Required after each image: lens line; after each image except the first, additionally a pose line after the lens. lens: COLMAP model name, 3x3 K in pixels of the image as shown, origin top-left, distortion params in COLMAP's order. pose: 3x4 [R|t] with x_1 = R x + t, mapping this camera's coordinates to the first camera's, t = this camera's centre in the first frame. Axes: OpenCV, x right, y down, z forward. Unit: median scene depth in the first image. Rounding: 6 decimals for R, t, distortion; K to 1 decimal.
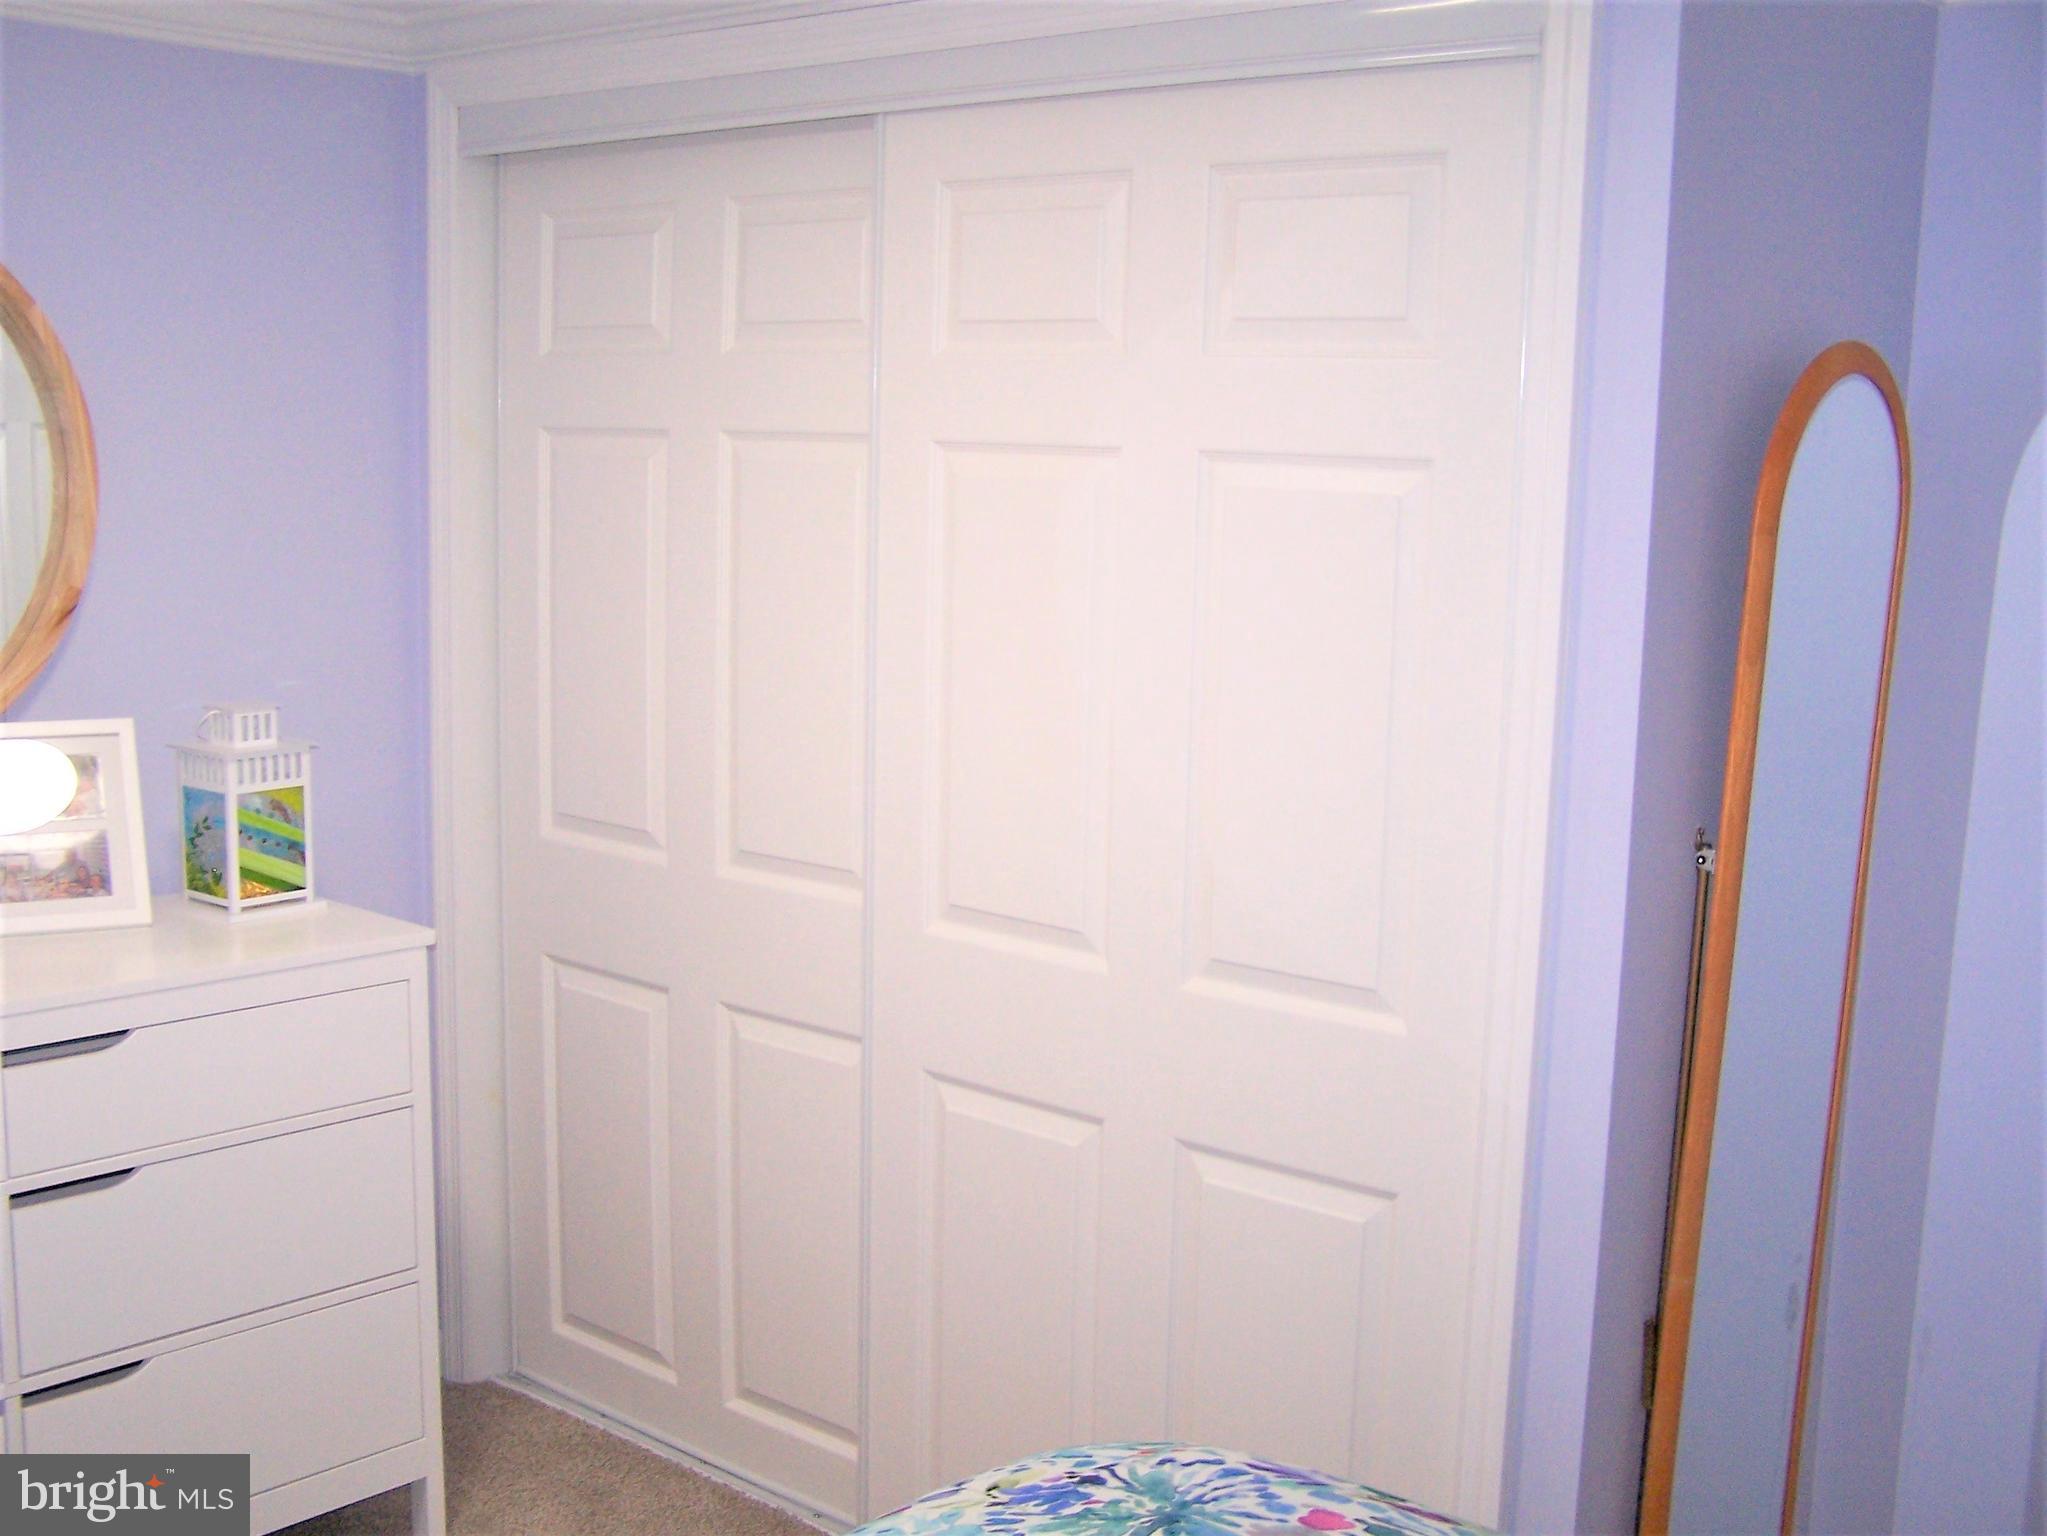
lens RADIAL K [[2324.1, 0, 1023.5], [0, 2324.1, 768.0], [0, 0, 1]] dist [-0.169497, 0.005117]
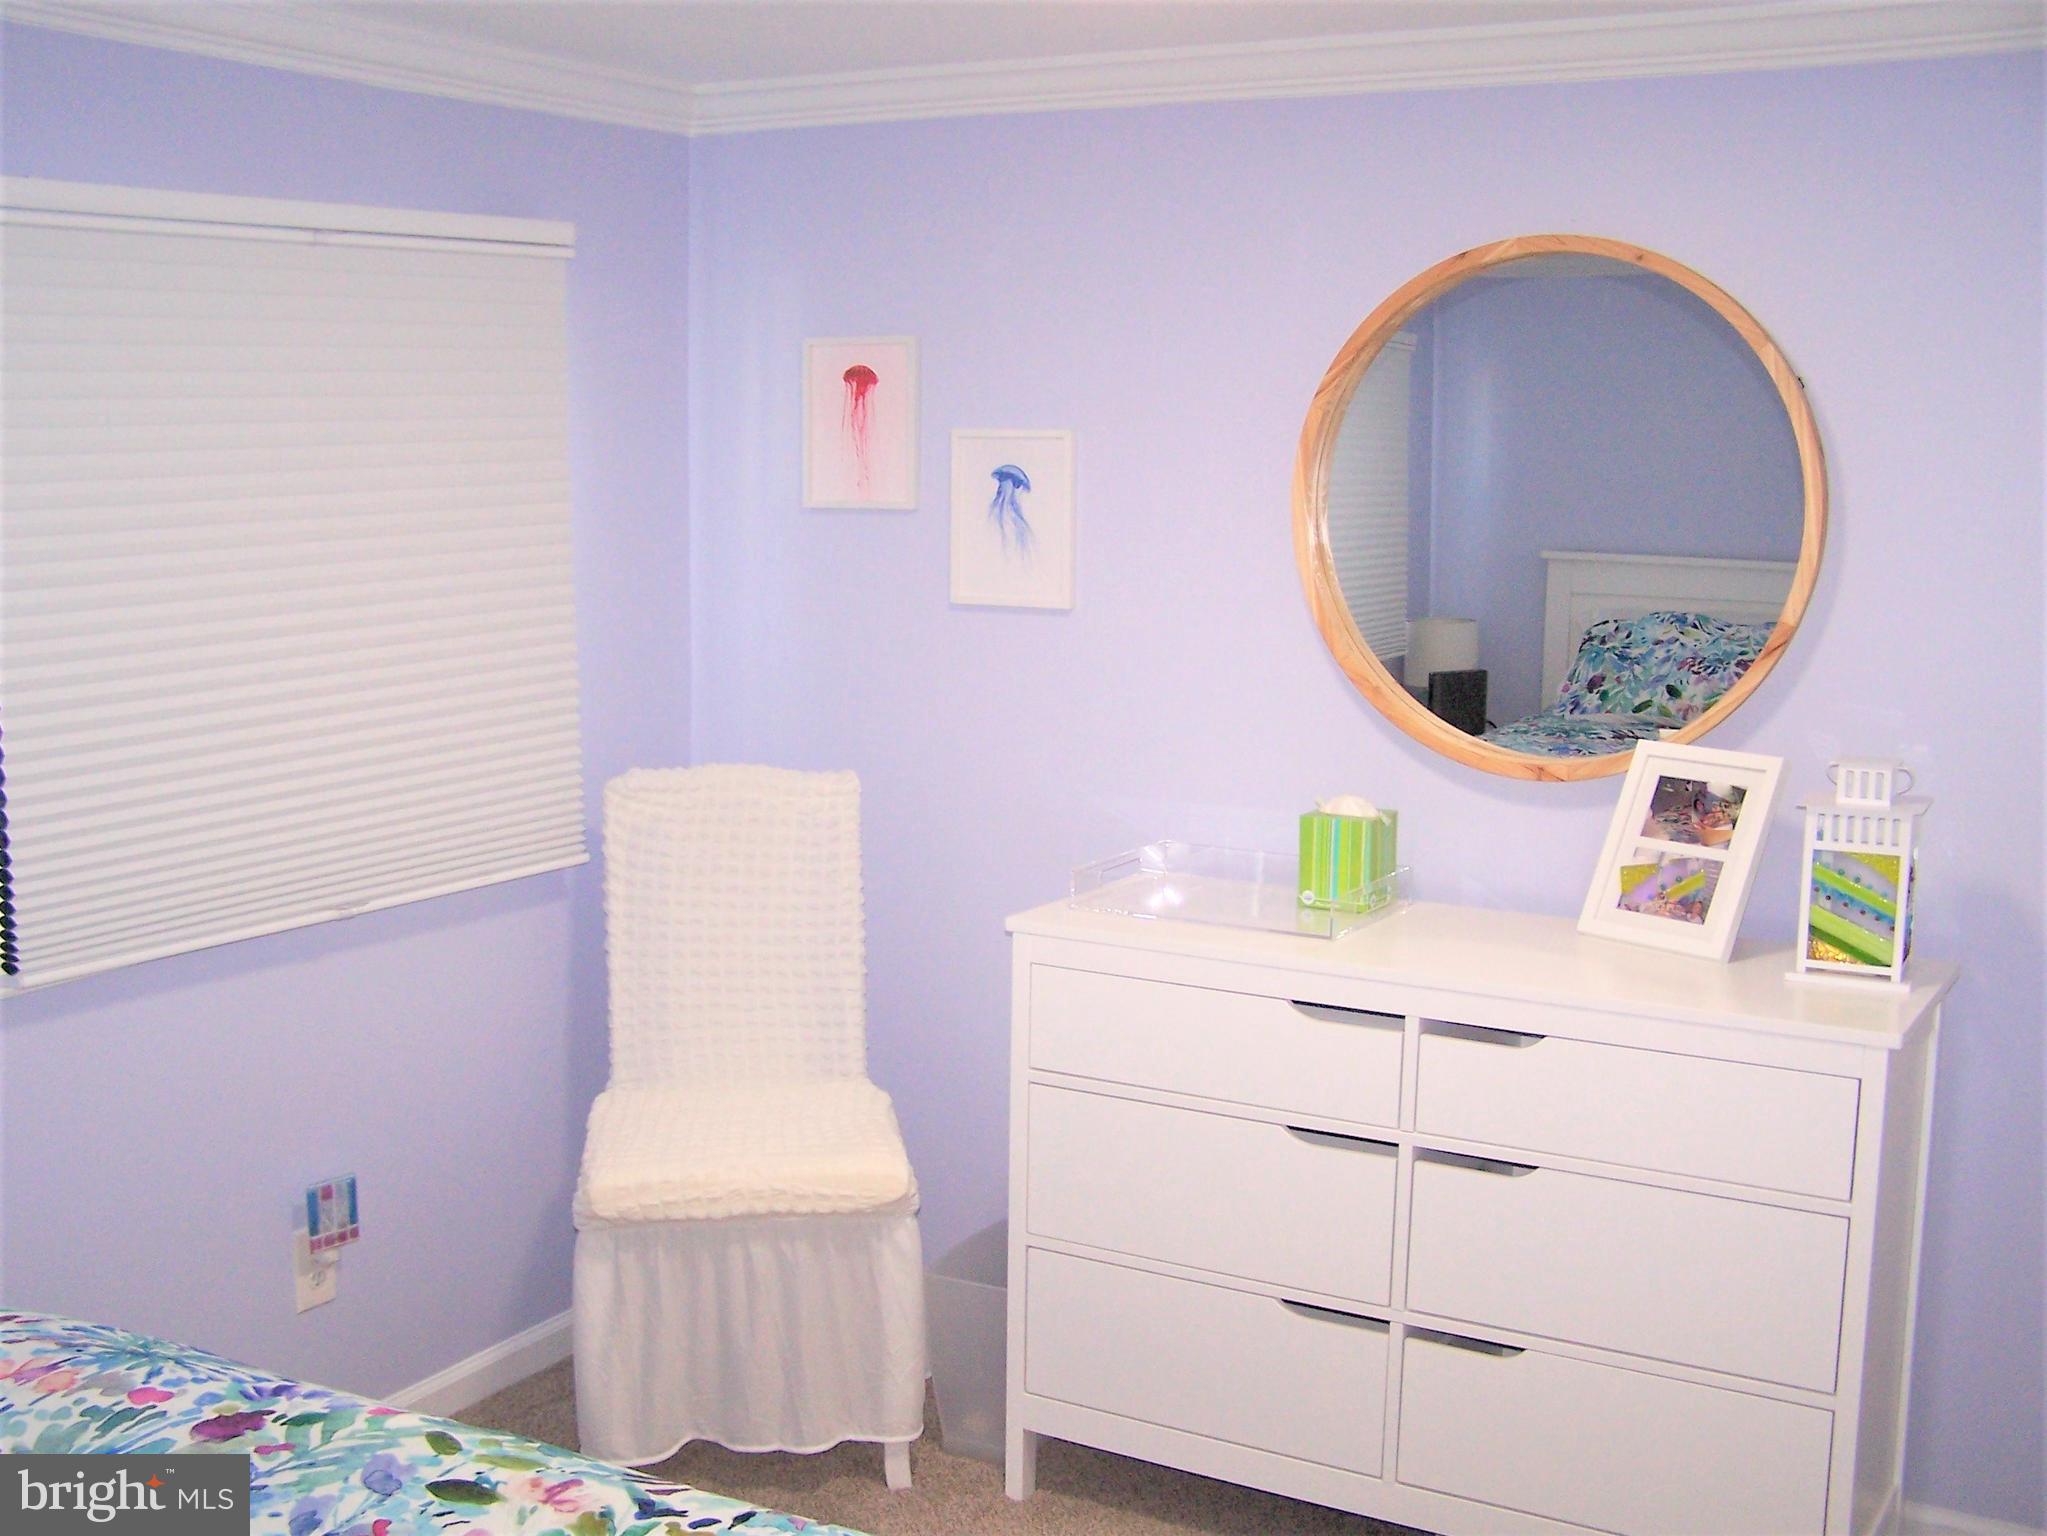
lens RADIAL K [[2324.1, 0, 1023.5], [0, 2324.1, 768.0], [0, 0, 1]] dist [-0.169497, 0.005117]
pose [[0.158052, 0.117873, -0.980370, 0.532342], [-0.140761, 0.985399, 0.095785, -0.066583], [0.977346, 0.122859, 0.172337, 0.504029]]
